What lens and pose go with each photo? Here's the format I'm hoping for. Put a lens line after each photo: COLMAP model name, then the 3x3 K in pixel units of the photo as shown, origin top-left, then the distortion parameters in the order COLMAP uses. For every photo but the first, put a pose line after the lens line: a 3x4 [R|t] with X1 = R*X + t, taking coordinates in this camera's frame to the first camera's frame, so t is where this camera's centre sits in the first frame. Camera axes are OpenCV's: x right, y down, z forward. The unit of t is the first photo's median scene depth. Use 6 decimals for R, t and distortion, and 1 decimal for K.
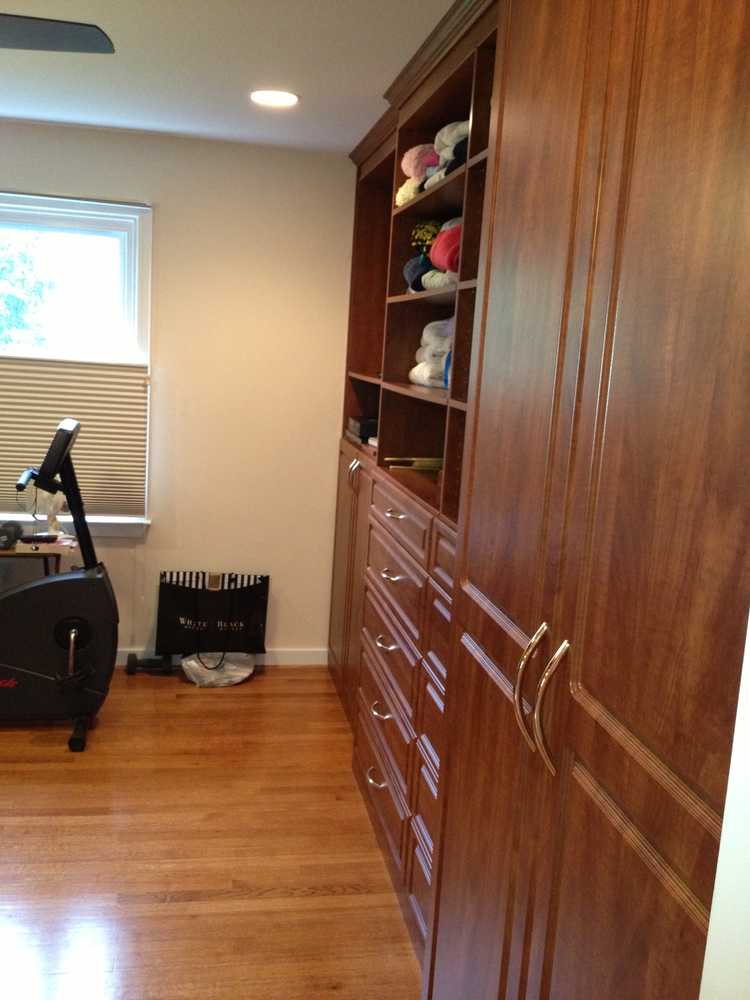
lens RADIAL K [[935.9, 0, 375.3], [0, 935.9, 498.6], [0, 0, 1]] dist [0.107090, -0.205996]
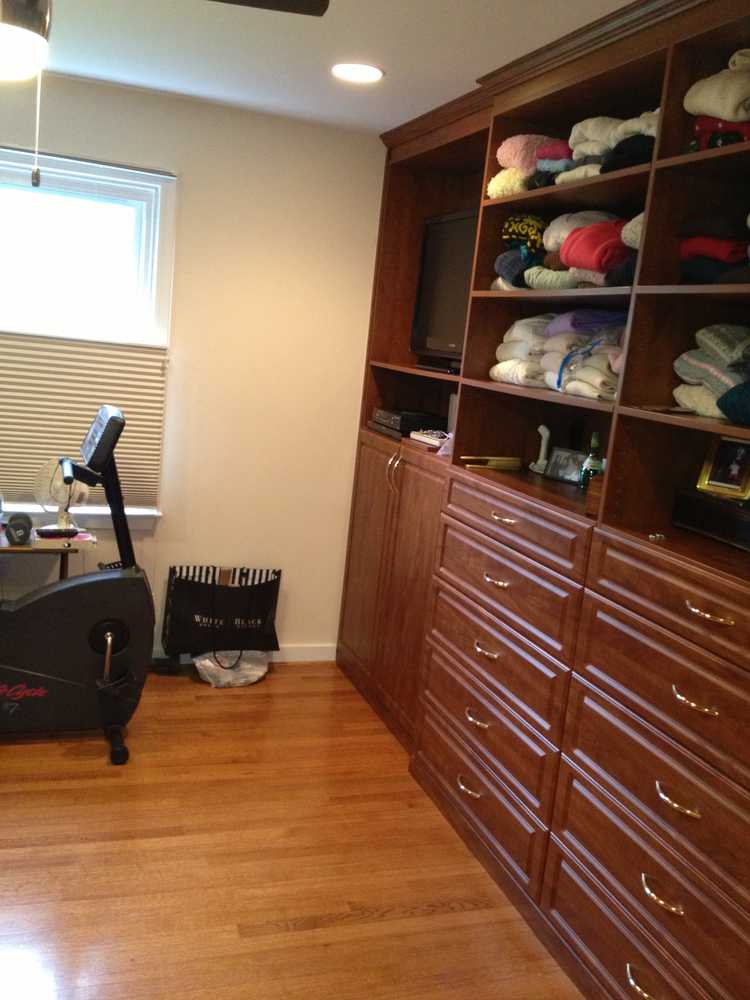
lens RADIAL K [[923.9, 0, 375.0], [0, 923.9, 500.0], [0, 0, 1]] dist [0.099126, -0.173332]
pose [[0.986736, 0.011827, 0.161899, -0.189951], [-0.016305, 0.999519, 0.026362, -0.017873], [-0.161510, -0.028652, 0.986455, 0.053888]]
